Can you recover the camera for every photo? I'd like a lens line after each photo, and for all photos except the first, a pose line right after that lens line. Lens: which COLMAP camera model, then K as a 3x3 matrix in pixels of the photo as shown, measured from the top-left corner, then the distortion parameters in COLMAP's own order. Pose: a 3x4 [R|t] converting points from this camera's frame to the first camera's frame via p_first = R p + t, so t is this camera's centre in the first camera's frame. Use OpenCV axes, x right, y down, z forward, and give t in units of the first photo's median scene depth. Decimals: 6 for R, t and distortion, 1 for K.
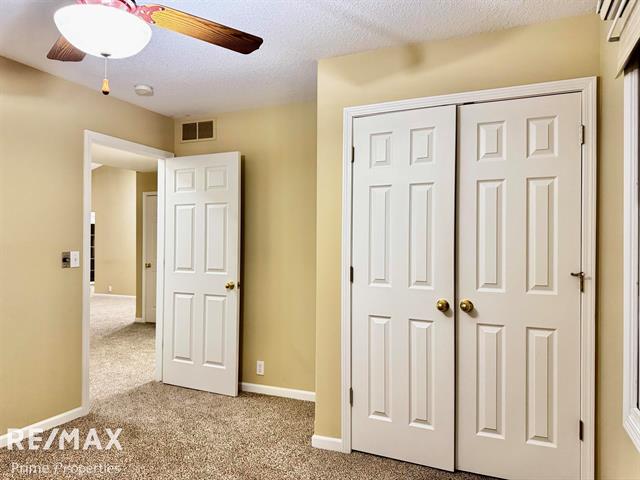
lens RADIAL K [[482.1, 0, 319.3], [0, 482.1, 245.6], [0, 0, 1]] dist [0.033333, -0.035627]
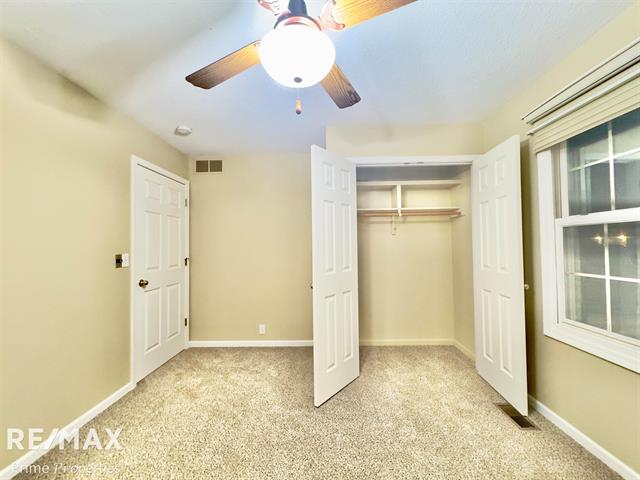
lens RADIAL K [[266.5, 0, 318.7], [0, 266.5, 241.1], [0, 0, 1]] dist [-0.004628, 0.000384]
pose [[0.918663, -0.012577, 0.394842, -0.328467], [0.021463, 0.999606, -0.018097, 0.002694], [-0.394459, 0.025100, 0.918571, 0.204441]]
